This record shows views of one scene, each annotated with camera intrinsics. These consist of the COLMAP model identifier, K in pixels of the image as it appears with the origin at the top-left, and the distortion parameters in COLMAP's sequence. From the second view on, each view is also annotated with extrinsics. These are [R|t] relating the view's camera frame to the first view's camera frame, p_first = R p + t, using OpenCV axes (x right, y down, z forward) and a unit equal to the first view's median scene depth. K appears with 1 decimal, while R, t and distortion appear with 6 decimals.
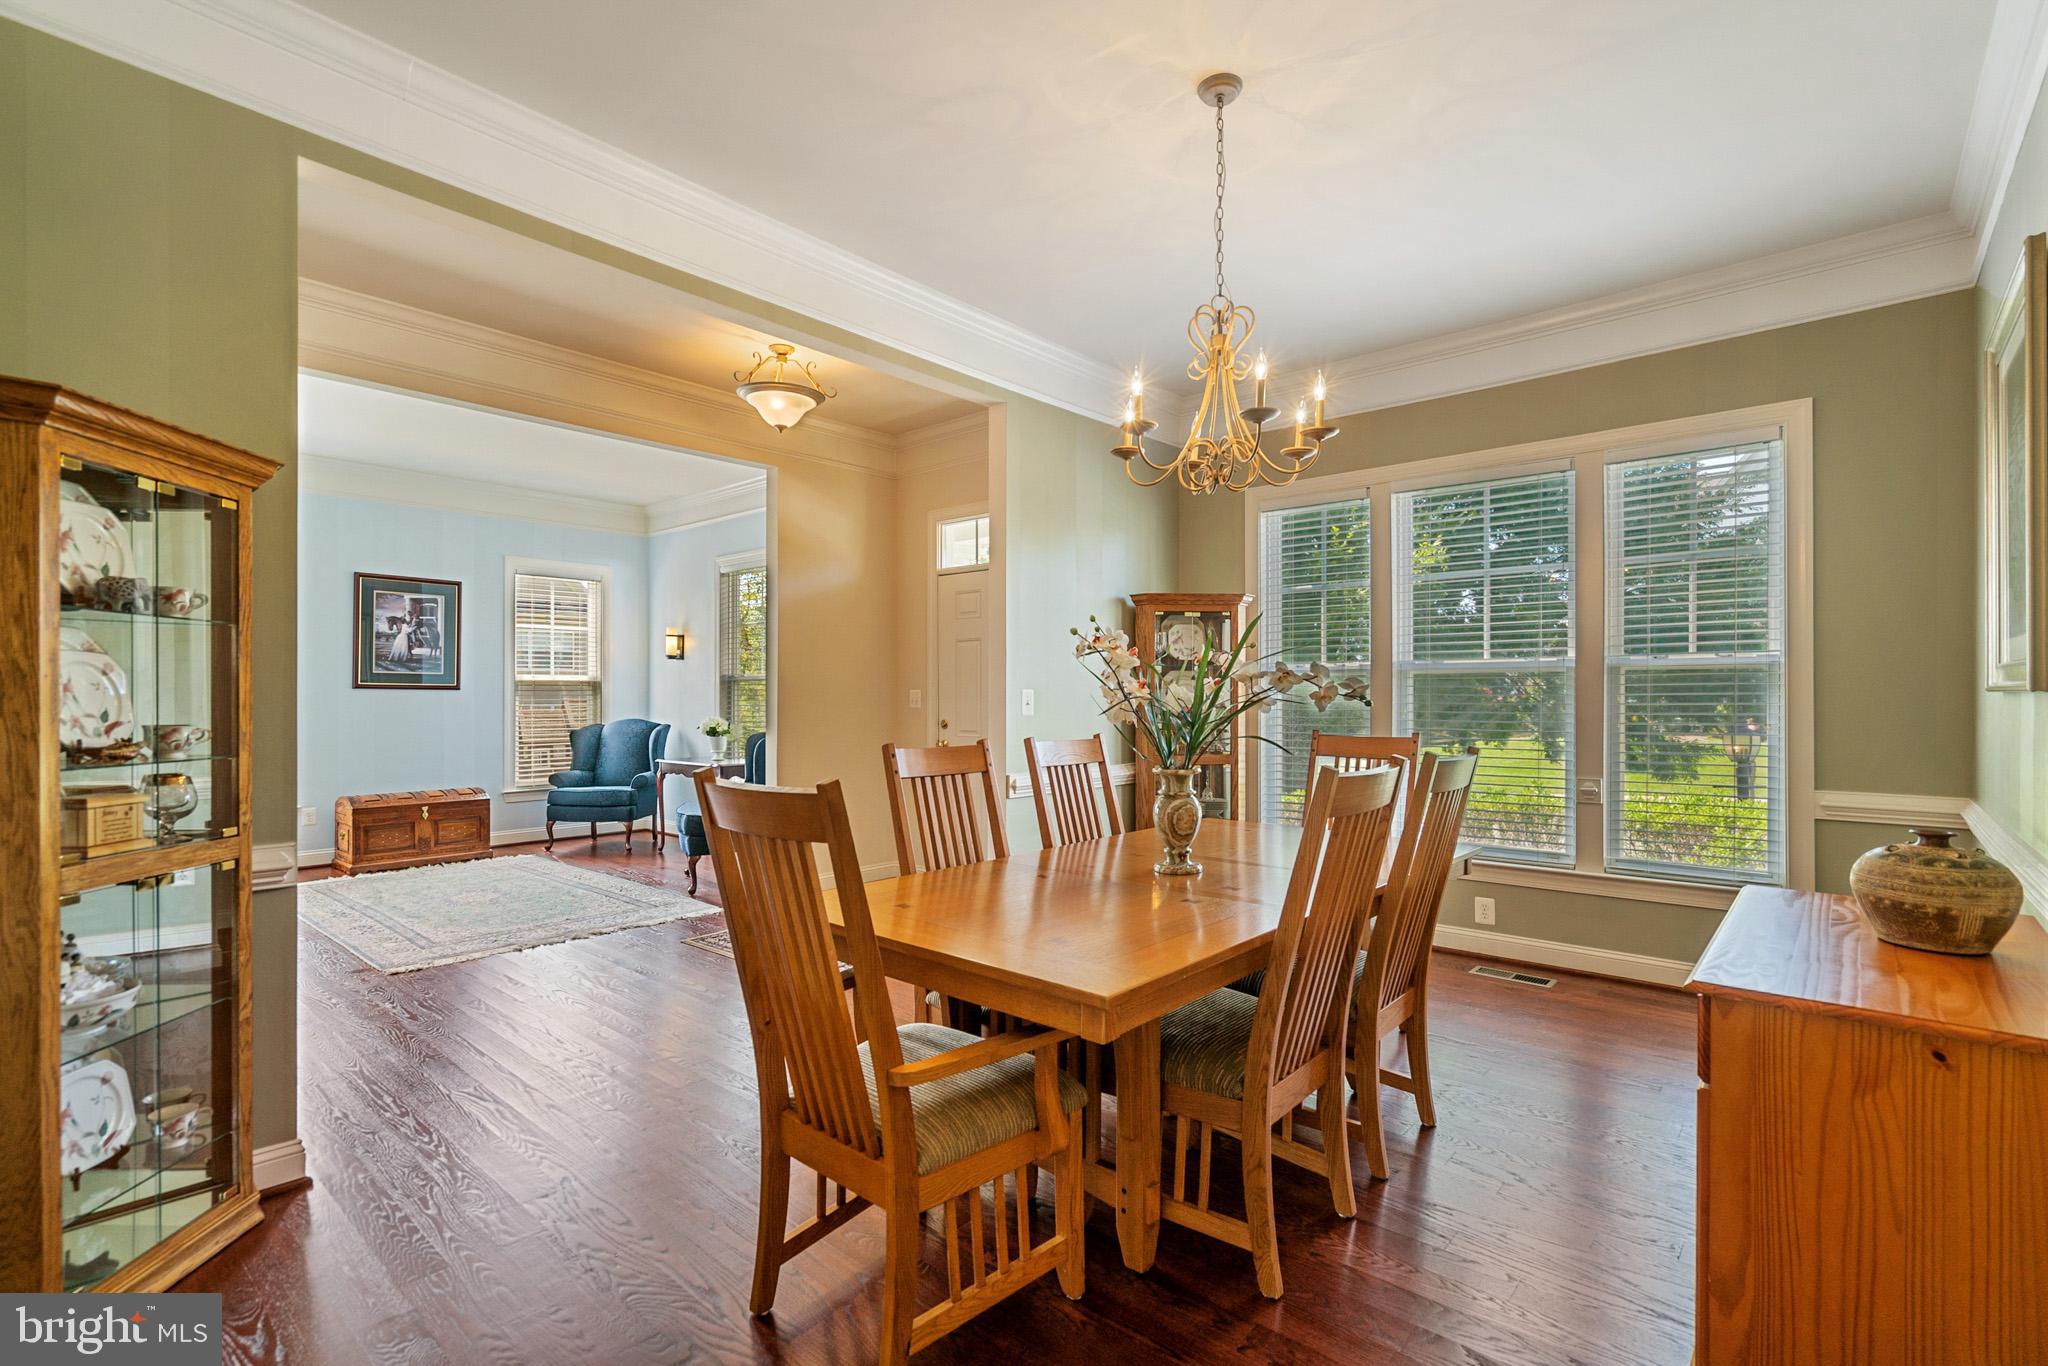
lens RADIAL K [[931.4, 0, 1030.3], [0, 931.4, 698.1], [0, 0, 1]] dist [-0.003367, 0.000348]
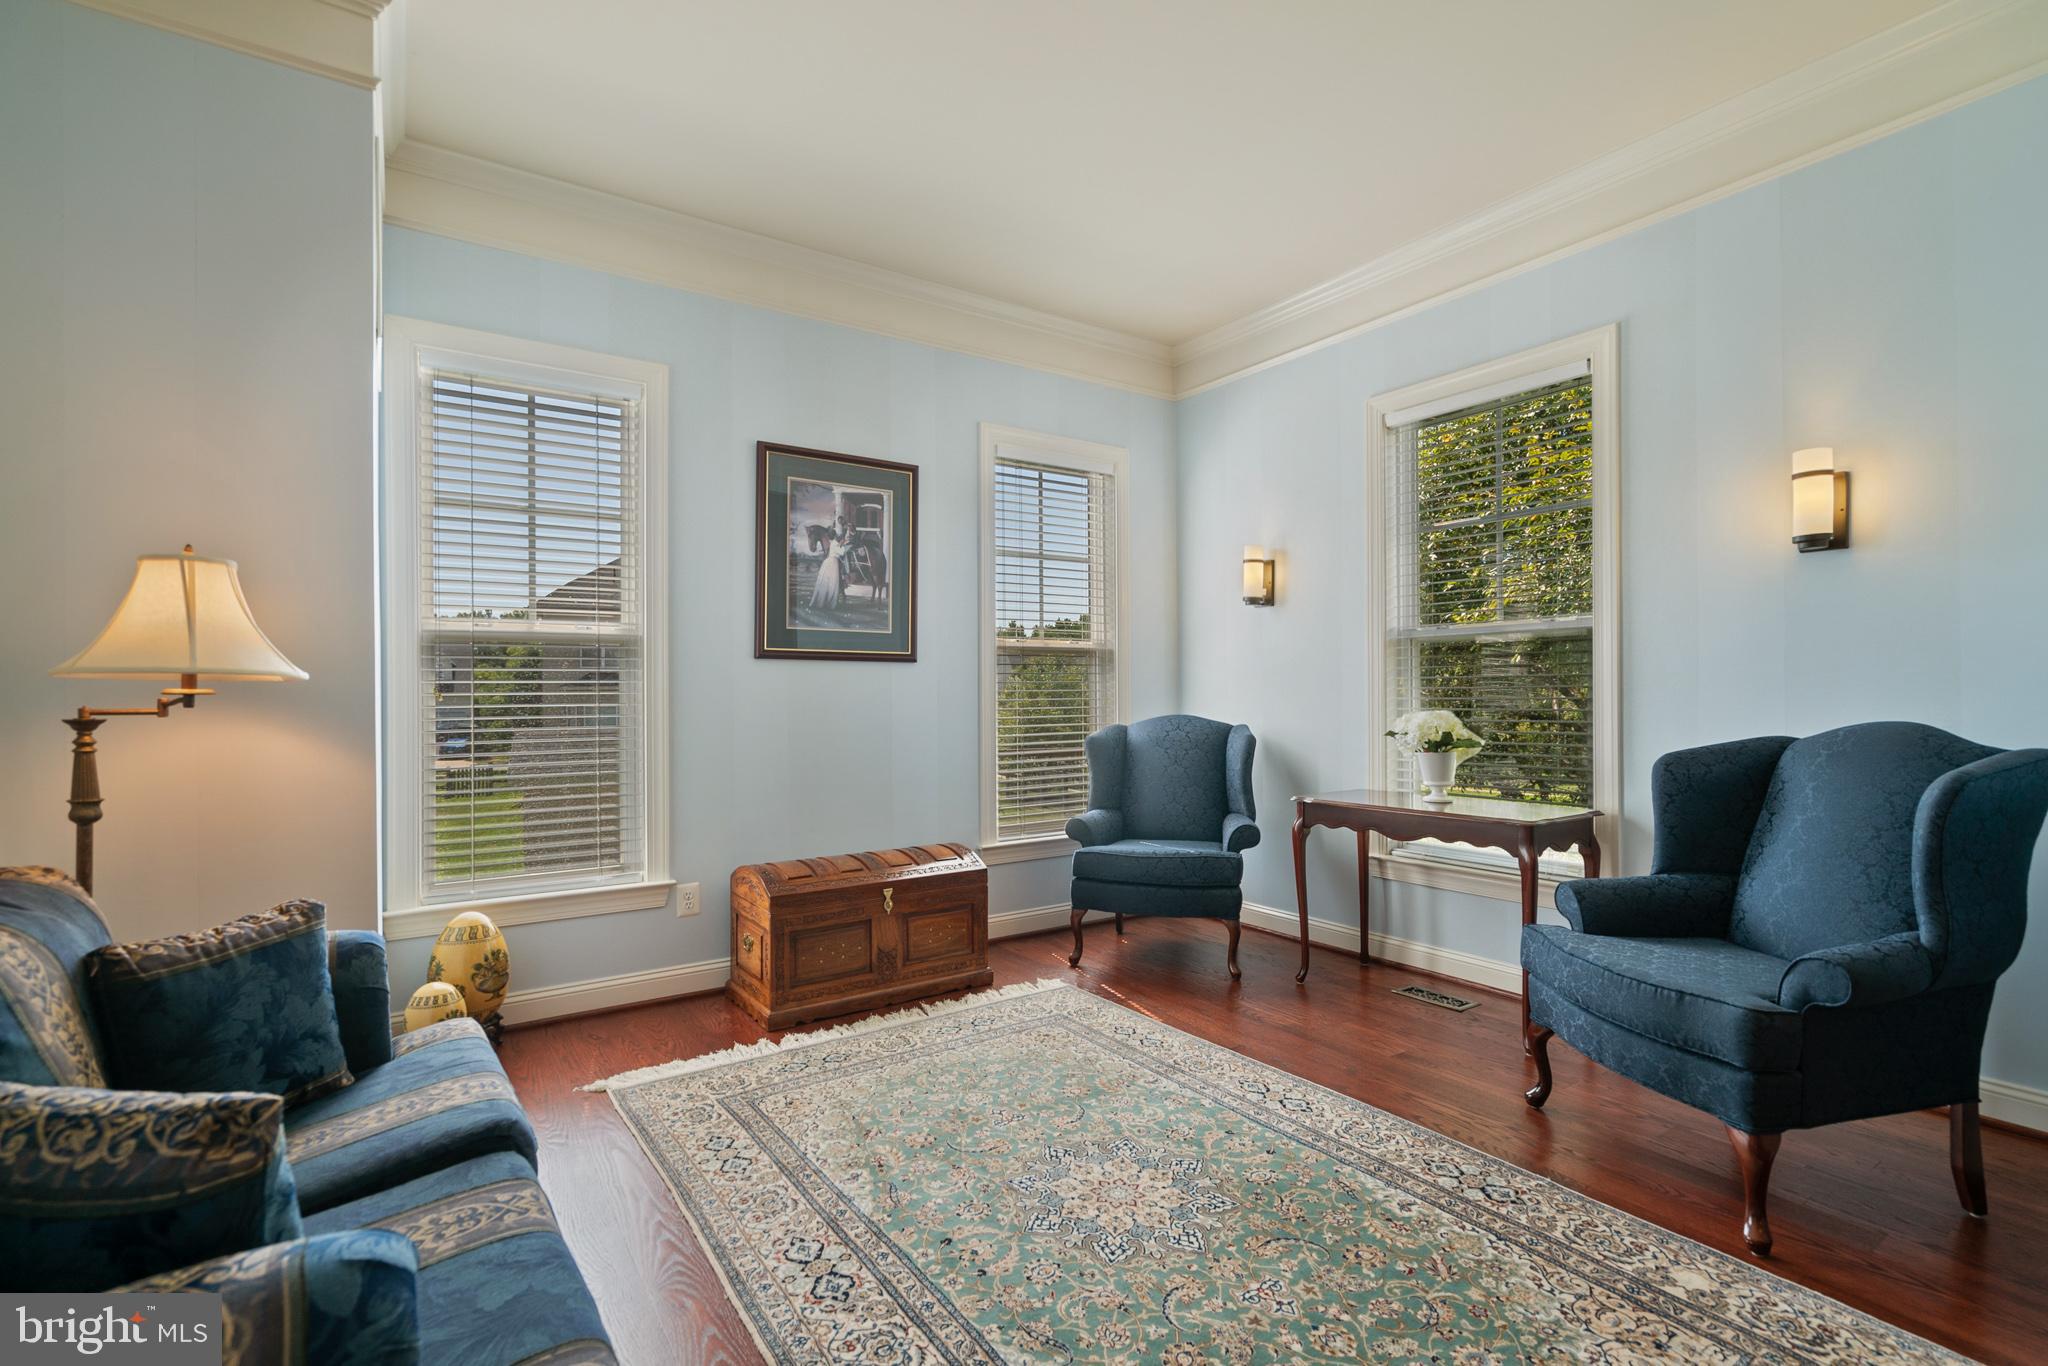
lens RADIAL K [[931.4, 0, 1019.6], [0, 931.4, 683.4], [0, 0, 1]] dist [-0.003367, 0.000348]
pose [[0.967879, -0.008008, -0.251289, -0.431807], [0.004130, 0.999864, -0.015957, 0.013320], [0.251383, 0.014406, 0.967780, 0.501565]]
